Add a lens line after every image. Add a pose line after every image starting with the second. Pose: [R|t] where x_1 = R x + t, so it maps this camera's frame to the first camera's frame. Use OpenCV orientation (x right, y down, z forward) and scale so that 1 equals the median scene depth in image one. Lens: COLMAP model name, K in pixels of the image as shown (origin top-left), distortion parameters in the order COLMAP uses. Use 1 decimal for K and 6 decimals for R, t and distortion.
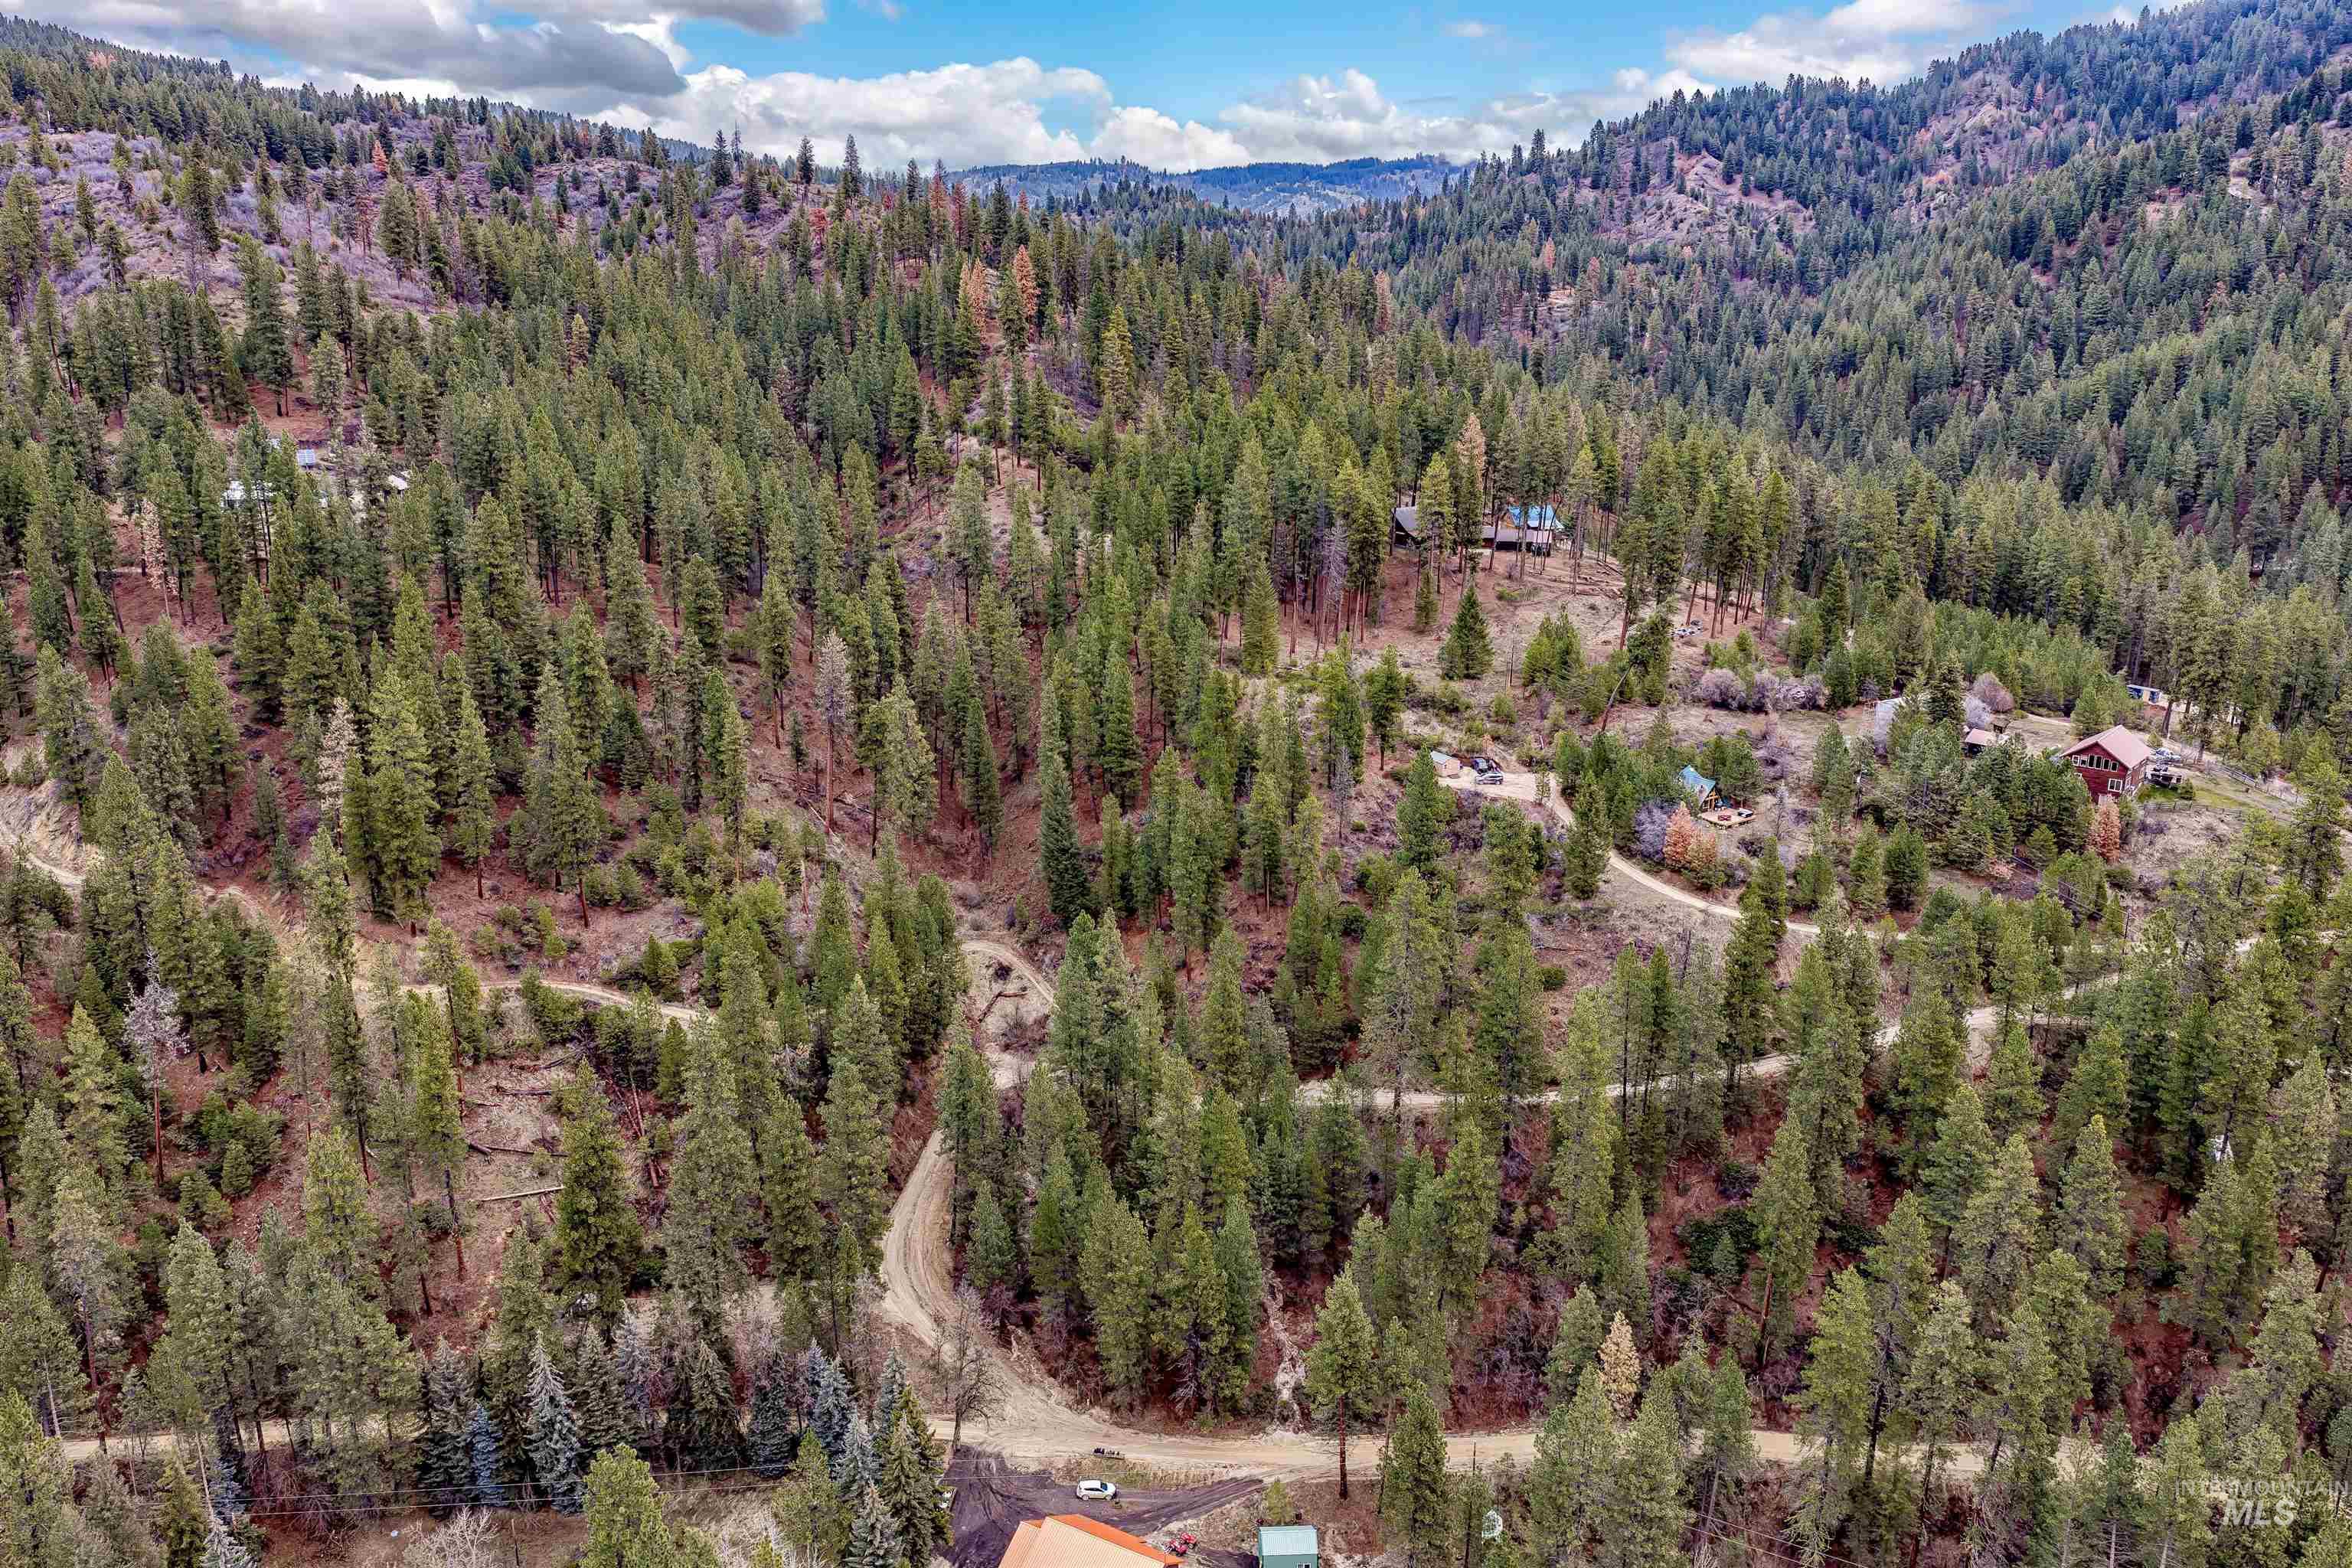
lens RADIAL K [[1941.0, 0, 1172.8], [0, 1941.0, 791.0], [0, 0, 1]] dist [0.012312, -0.019897]
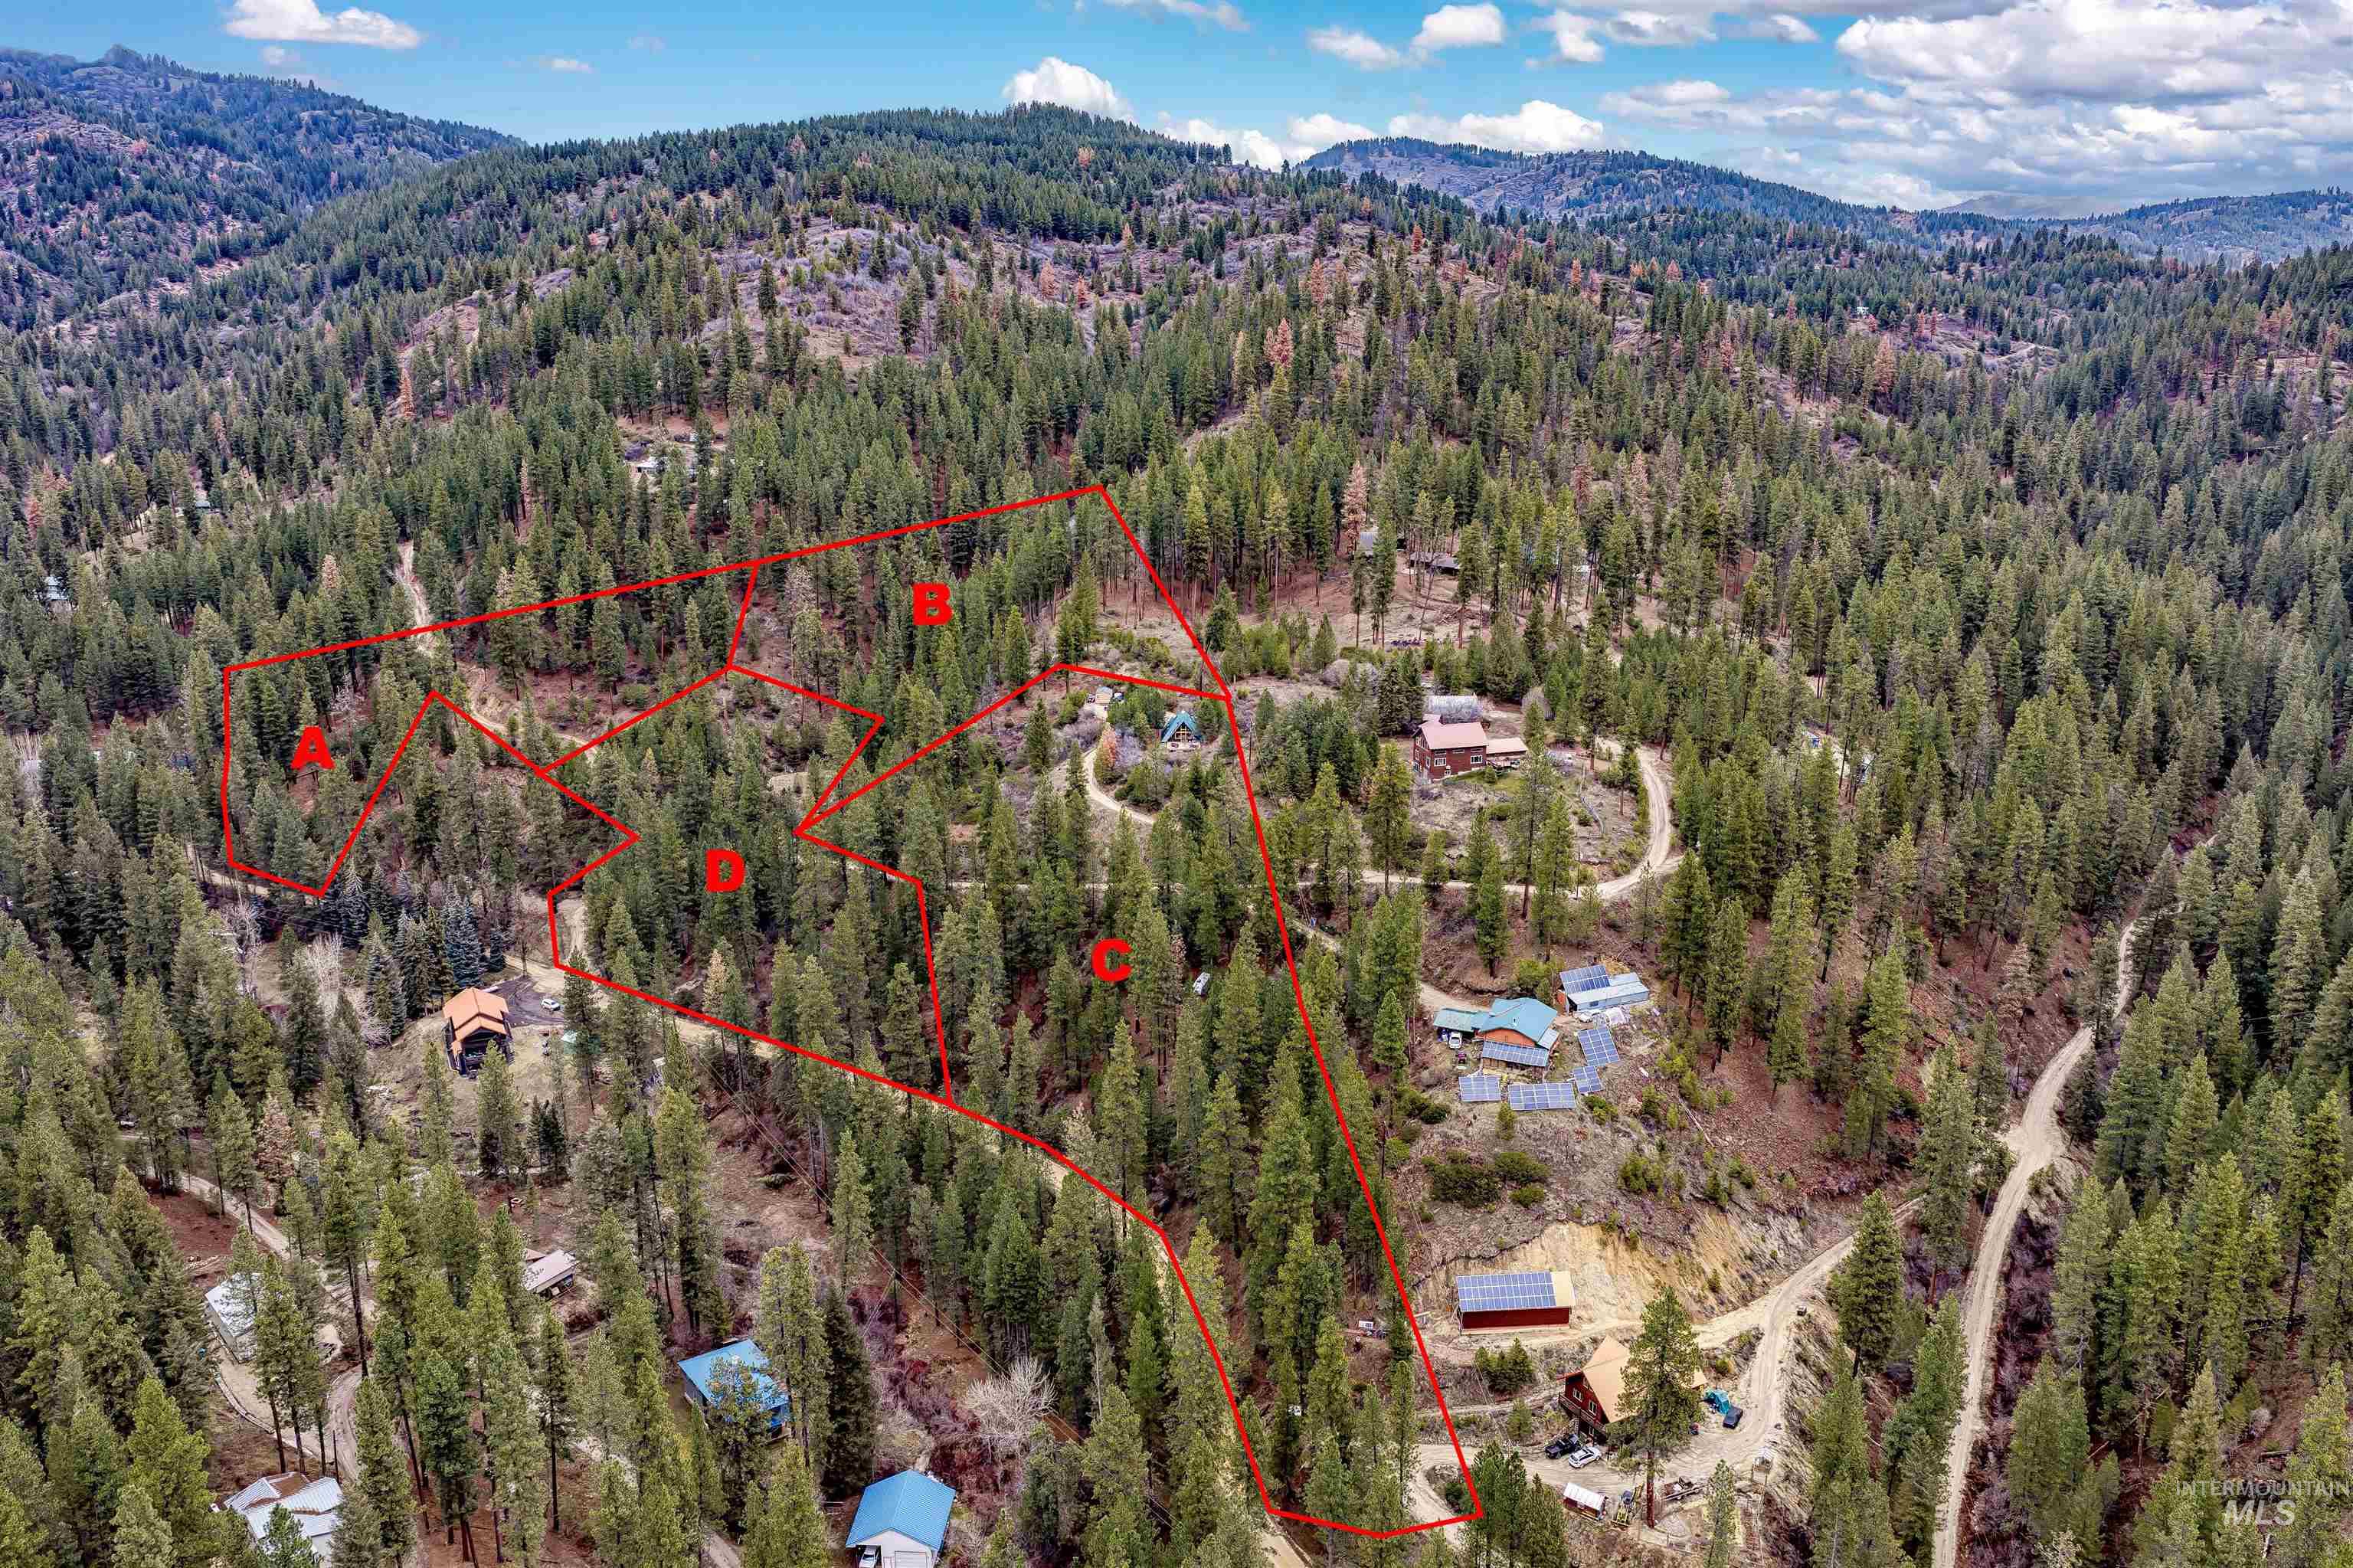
lens RADIAL K [[1941.8, 0, 1177.4], [0, 1941.8, 799.2], [0, 0, 1]] dist [0.012312, -0.019897]
pose [[0.822731, 0.152002, -0.547731, 1.080902], [-0.158296, 0.986733, 0.036058, 0.001110], [0.545946, 0.057038, 0.835877, -0.183937]]
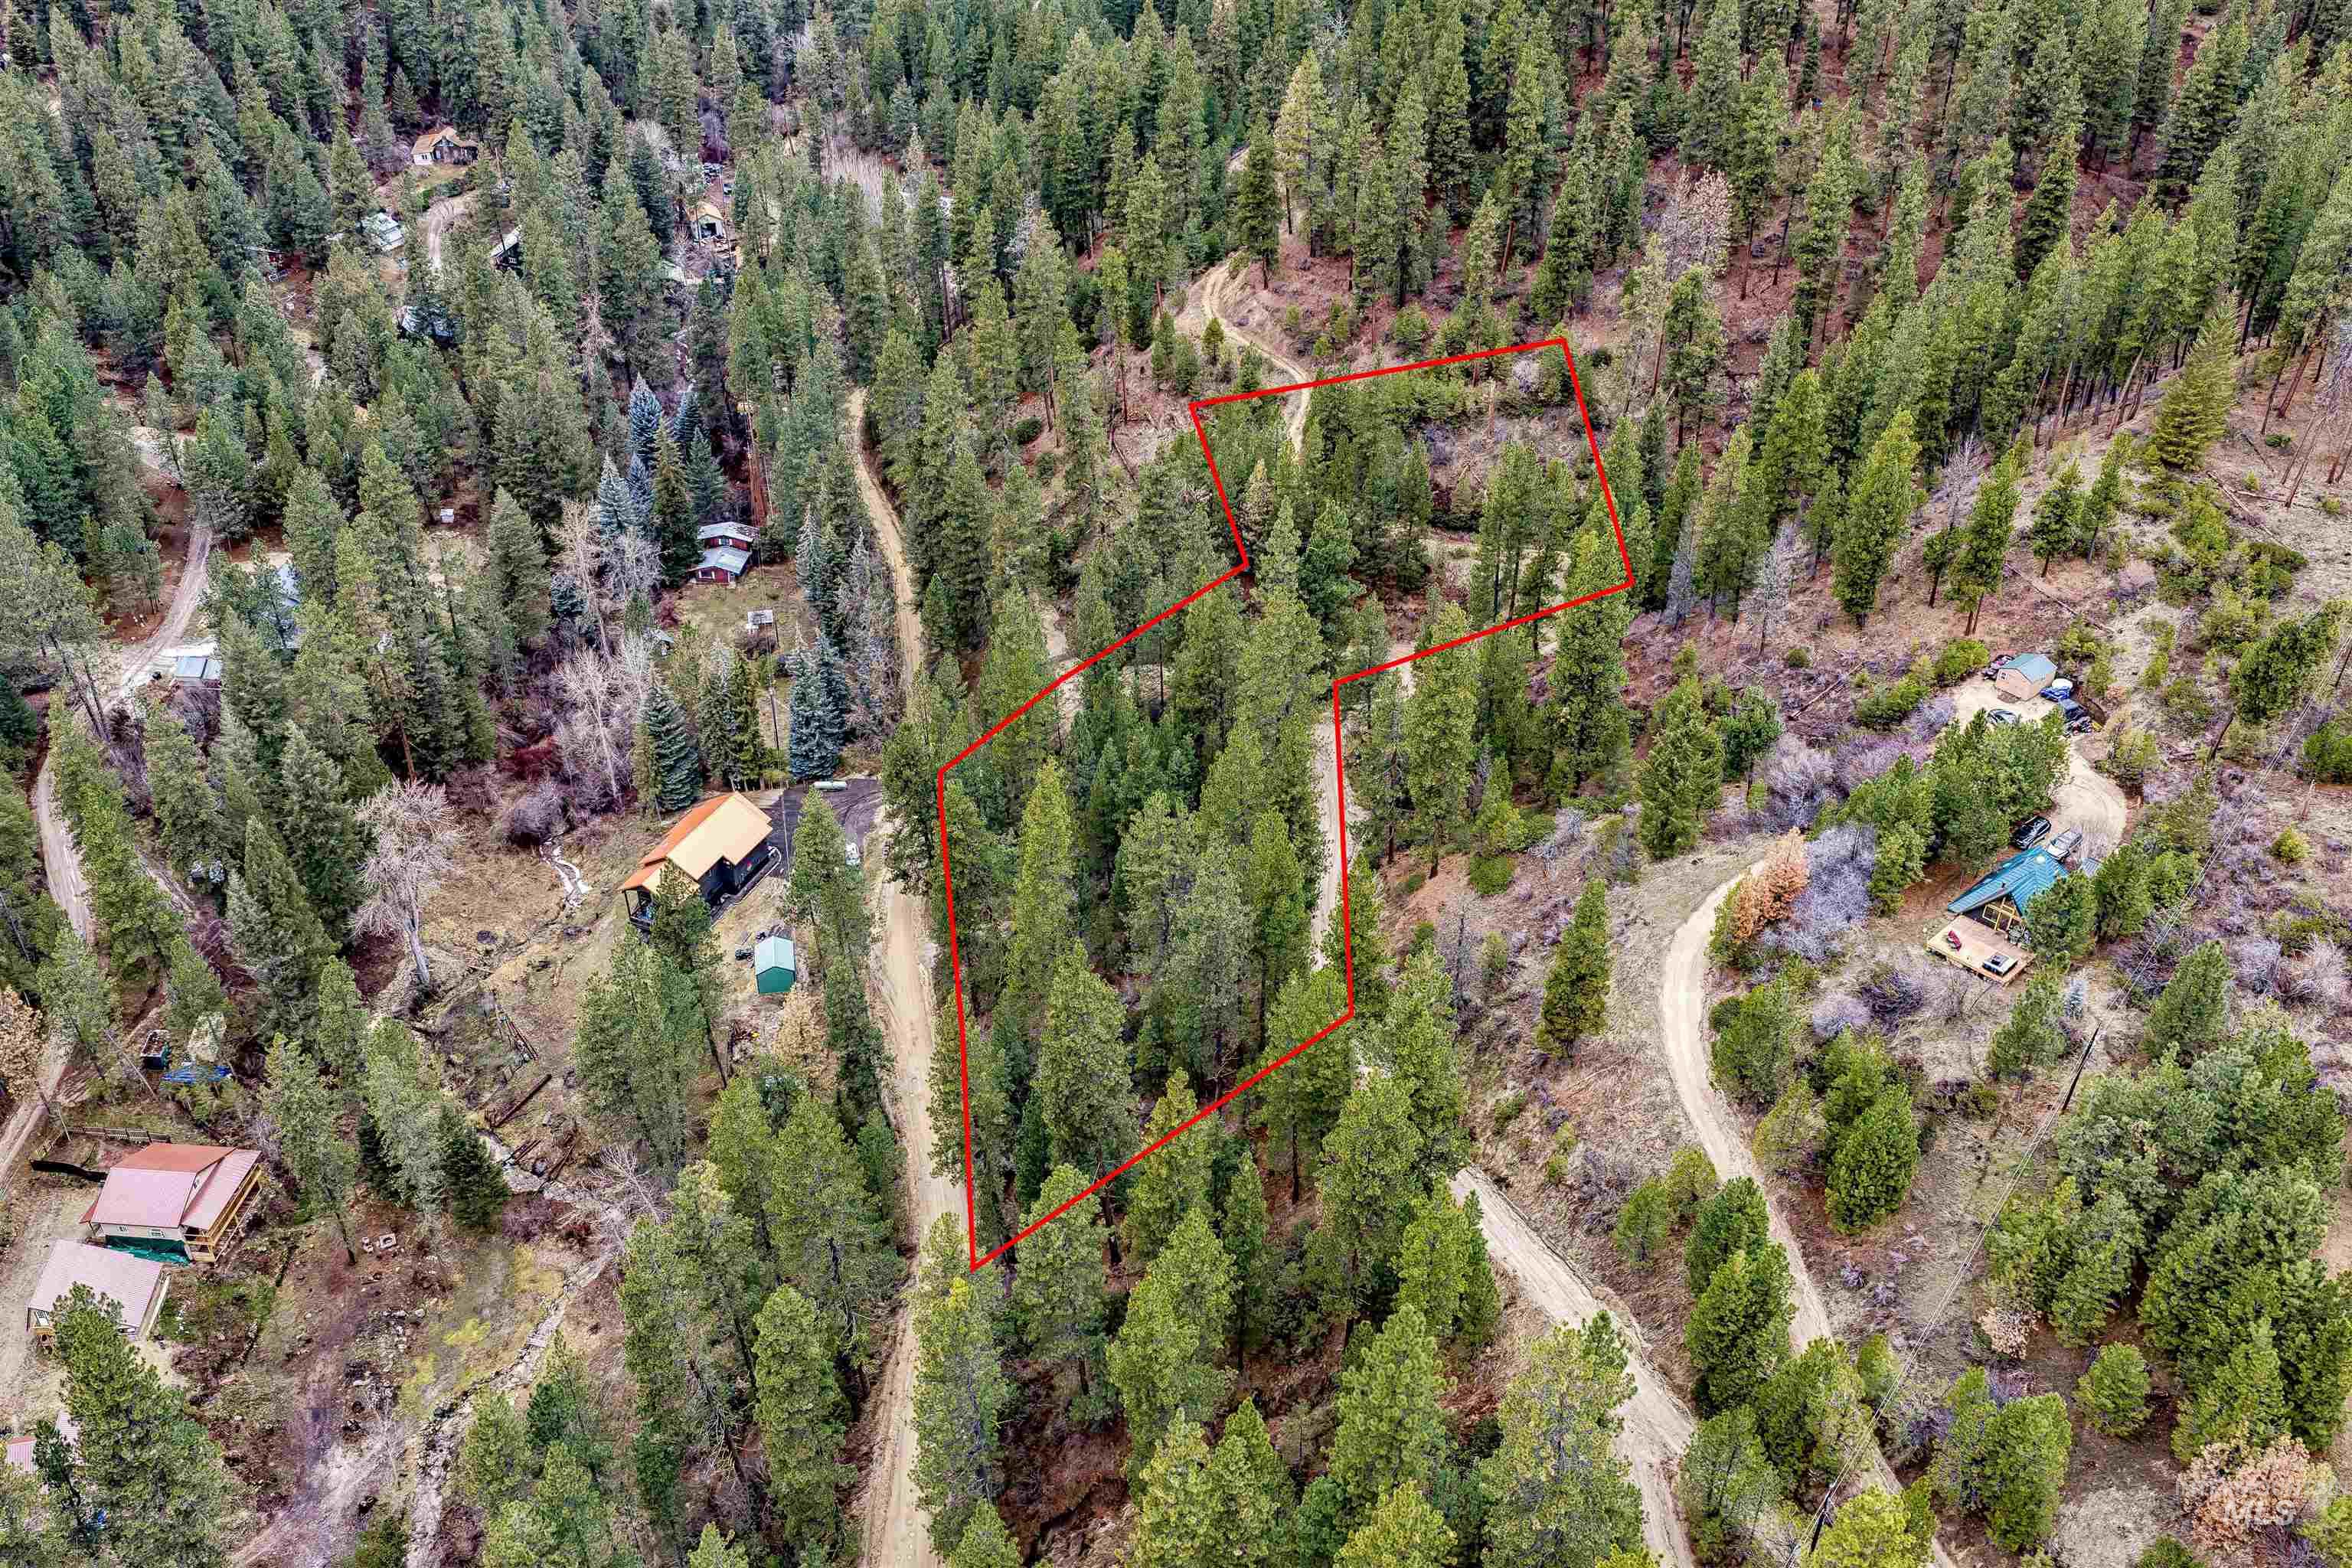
lens RADIAL K [[1941.0, 0, 1184.7], [0, 1941.0, 786.9], [0, 0, 1]] dist [0.012312, -0.019897]
pose [[0.142780, 0.554146, -0.820083, 0.692220], [-0.292274, 0.815228, 0.499980, -0.238858], [0.945616, 0.168302, 0.278361, 0.637384]]
